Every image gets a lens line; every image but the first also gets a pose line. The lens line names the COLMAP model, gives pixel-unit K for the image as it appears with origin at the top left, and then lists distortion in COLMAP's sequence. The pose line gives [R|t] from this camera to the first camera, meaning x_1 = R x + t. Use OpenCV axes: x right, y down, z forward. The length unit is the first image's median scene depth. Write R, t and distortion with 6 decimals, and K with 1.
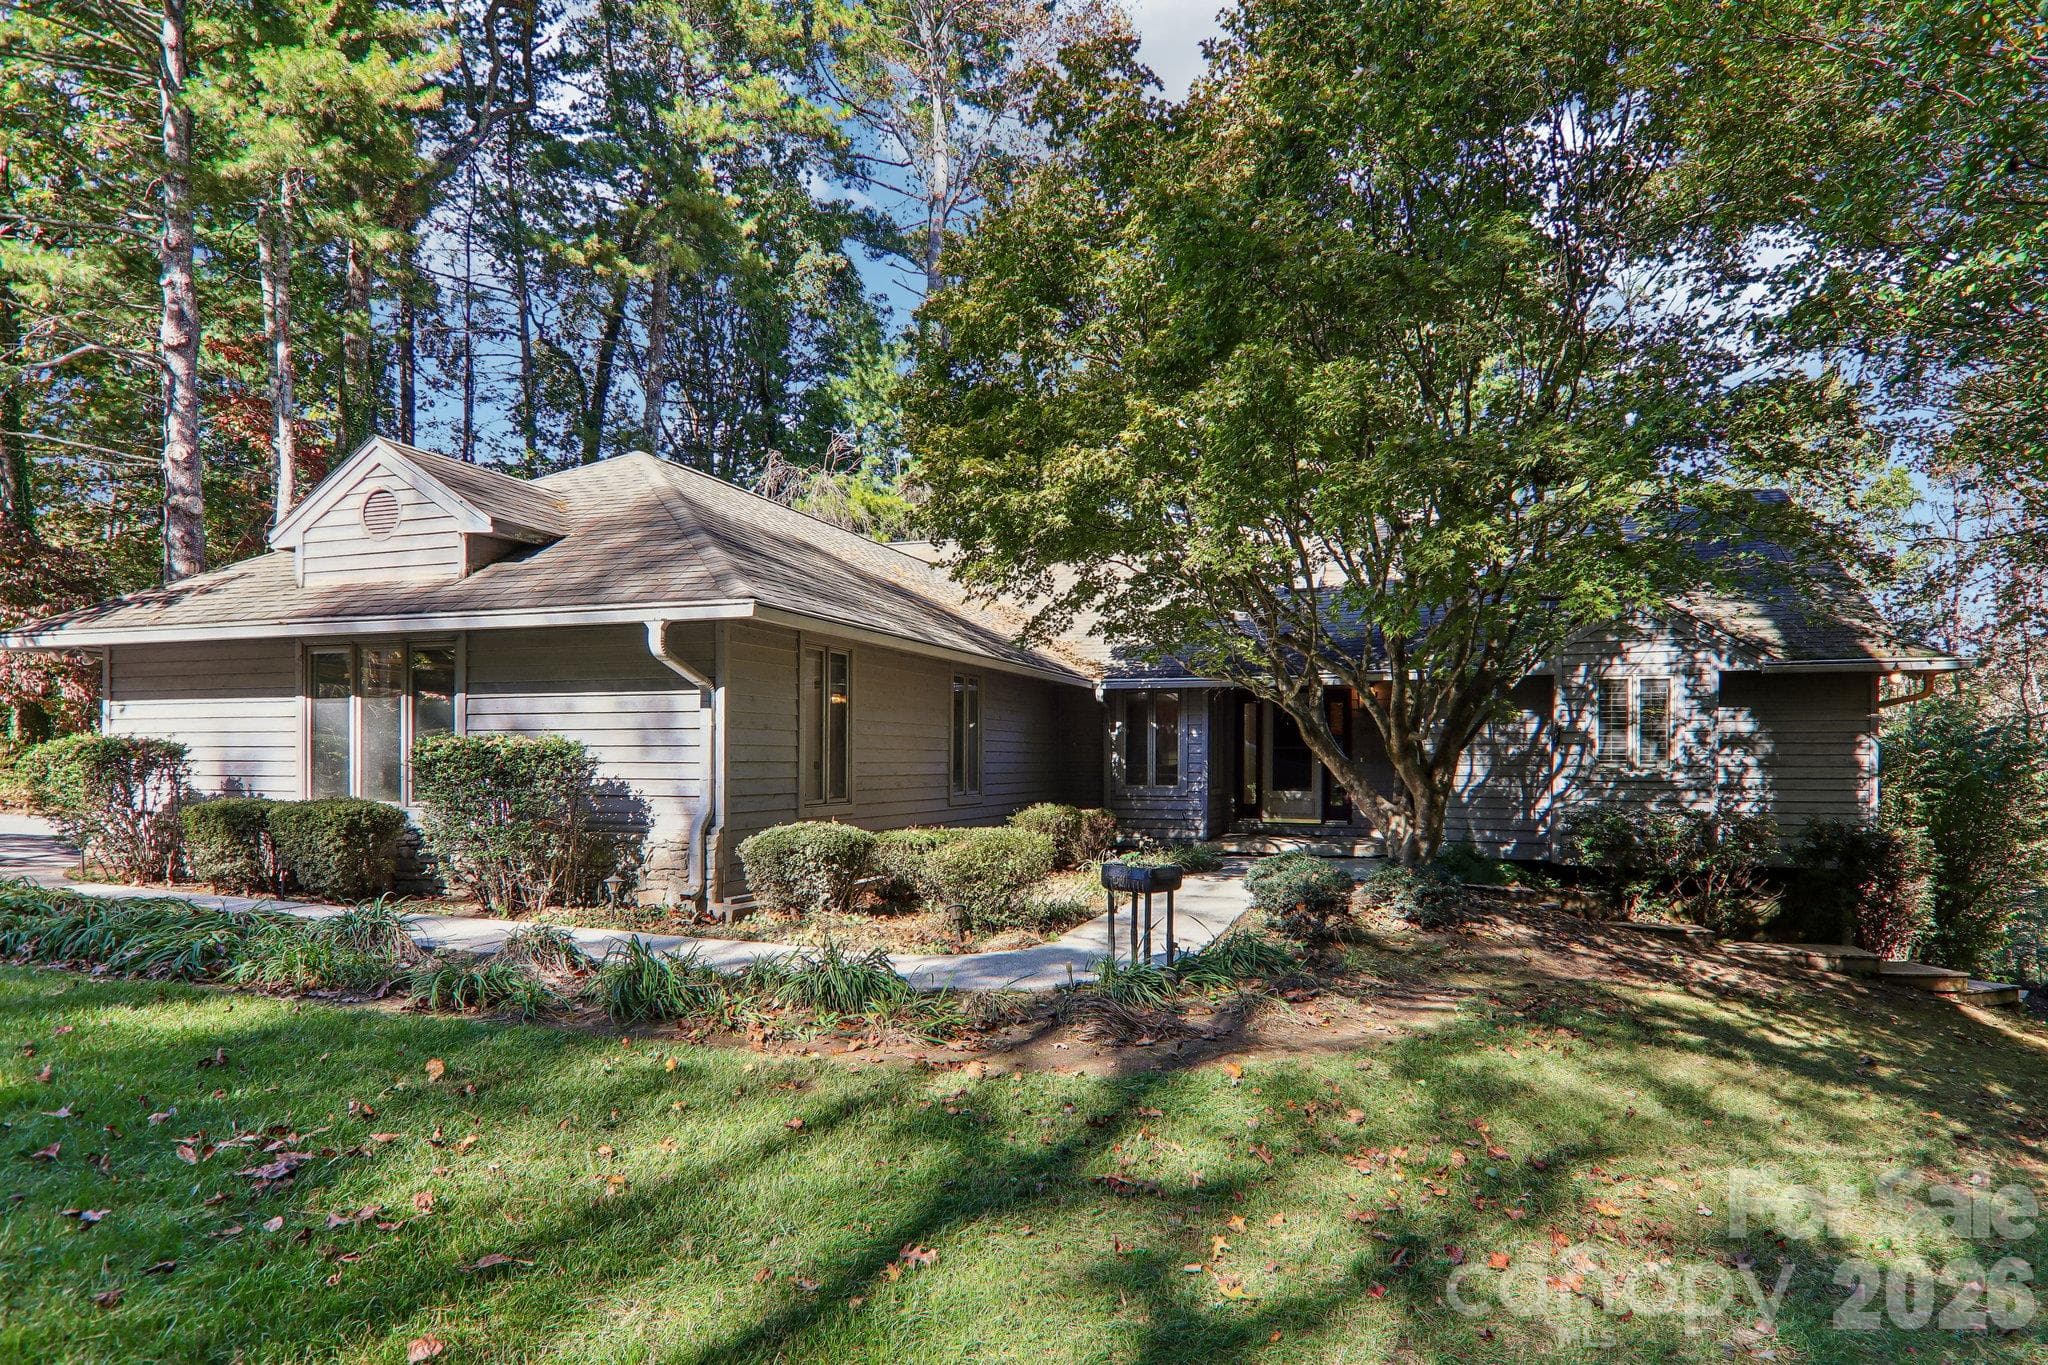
lens RADIAL K [[1266.9, 0, 1002.3], [0, 1266.9, 754.0], [0, 0, 1]] dist [0.012128, -0.023394]
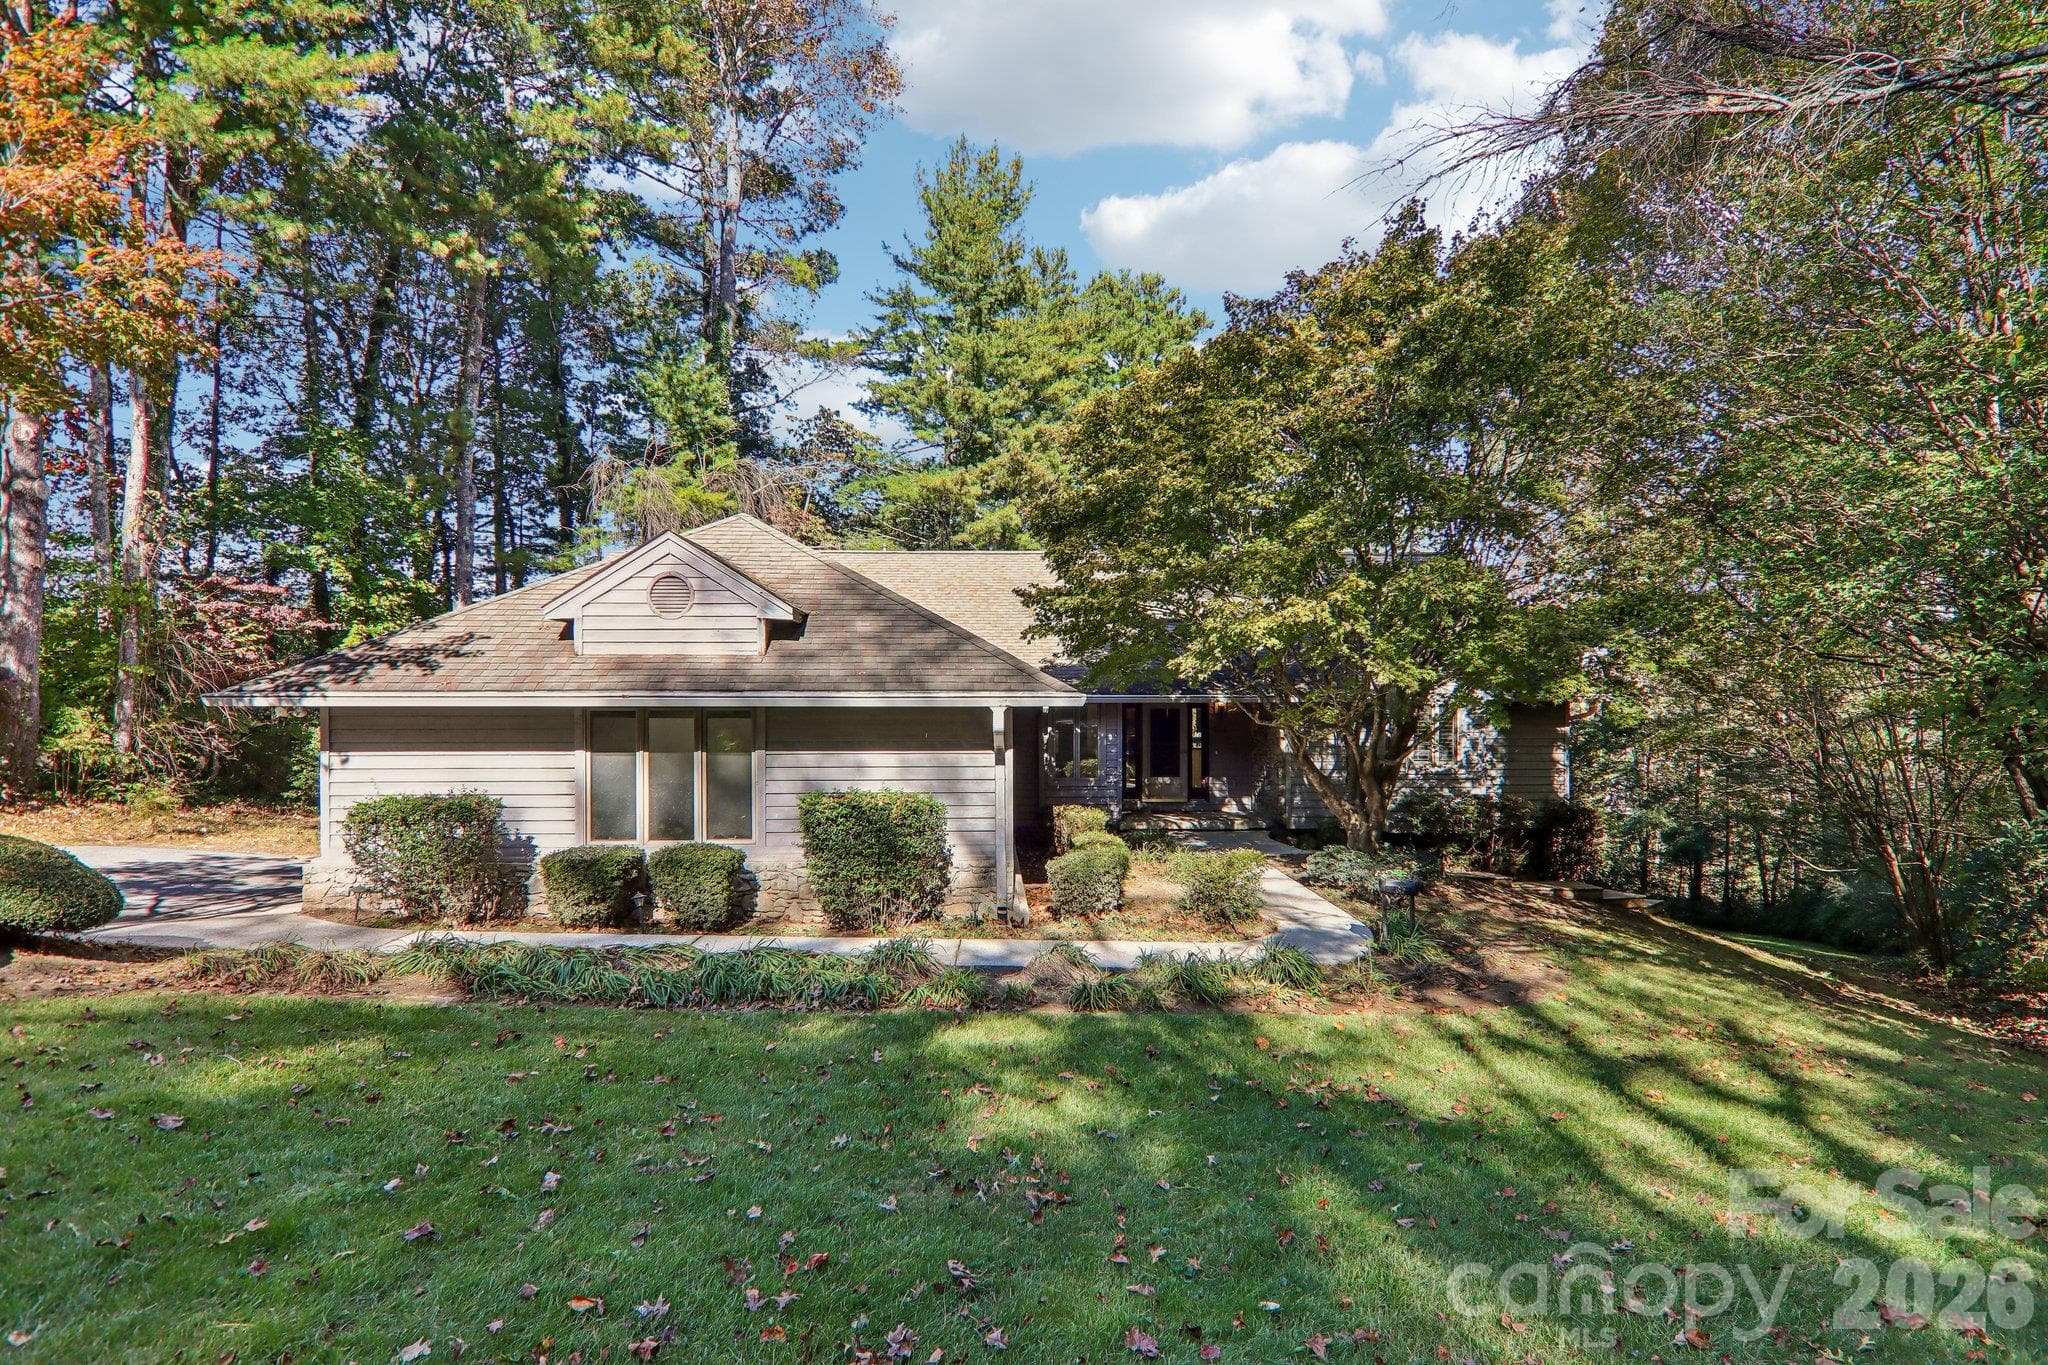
lens RADIAL K [[1266.9, 0, 1014.6], [0, 1266.9, 688.1], [0, 0, 1]] dist [0.012128, -0.023394]
pose [[0.924617, -0.003084, 0.380887, -0.509976], [0.001407, 0.999988, 0.004681, -0.086847], [-0.380896, -0.003792, 0.924610, -0.165564]]
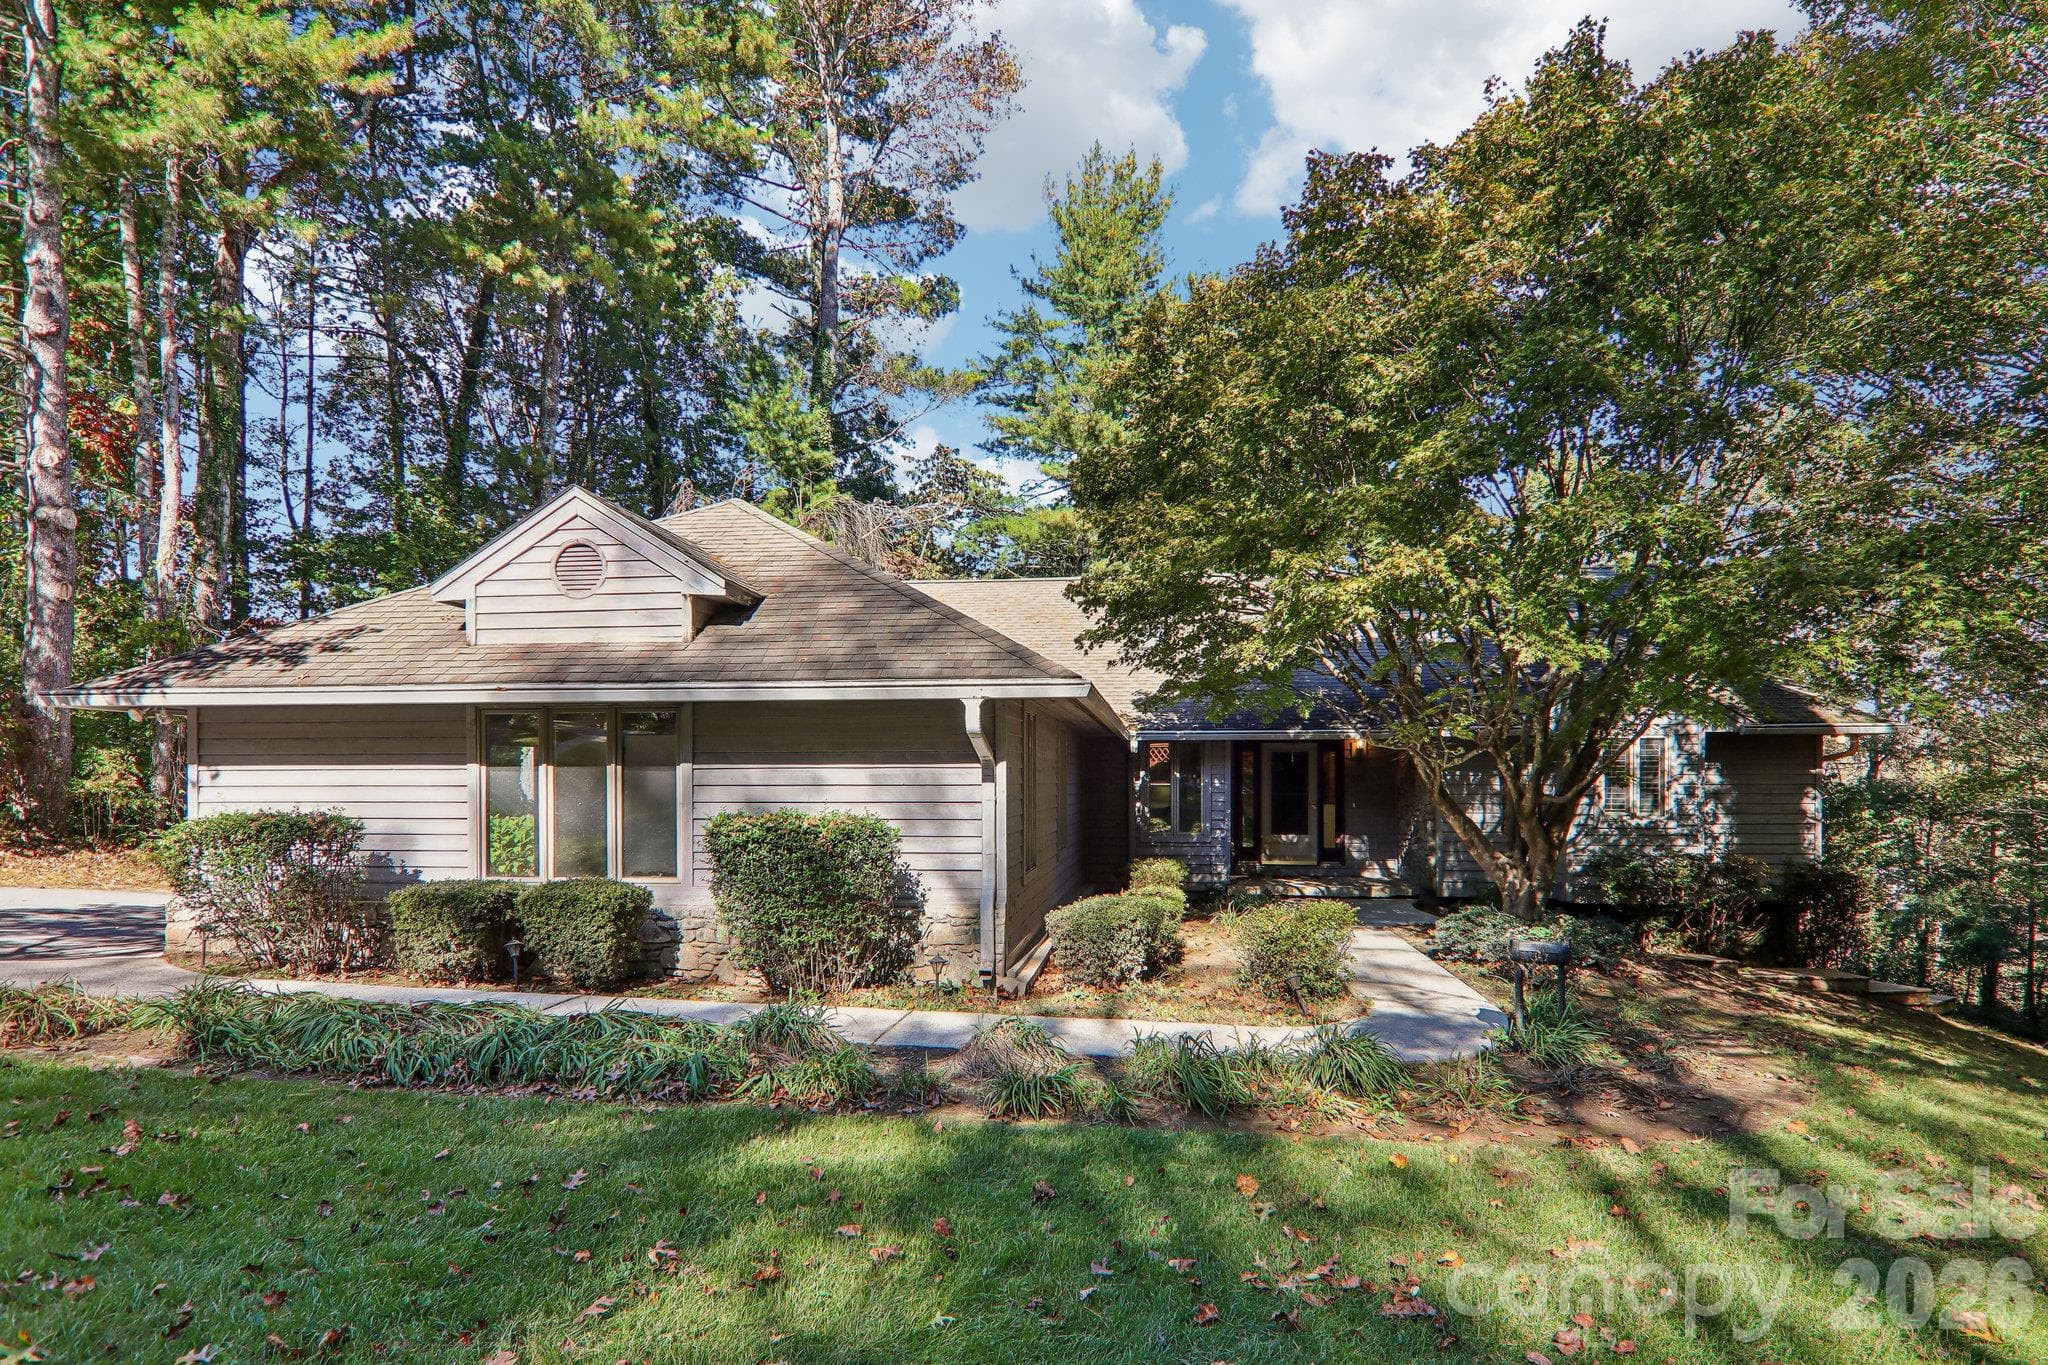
lens RADIAL K [[1266.9, 0, 997.6], [0, 1266.9, 785.8], [0, 0, 1]] dist [0.012128, -0.023394]
pose [[0.975184, -0.005212, 0.221335, -0.314881], [0.003091, 0.999946, 0.009925, -0.030688], [-0.221375, -0.008994, 0.975147, 0.016858]]
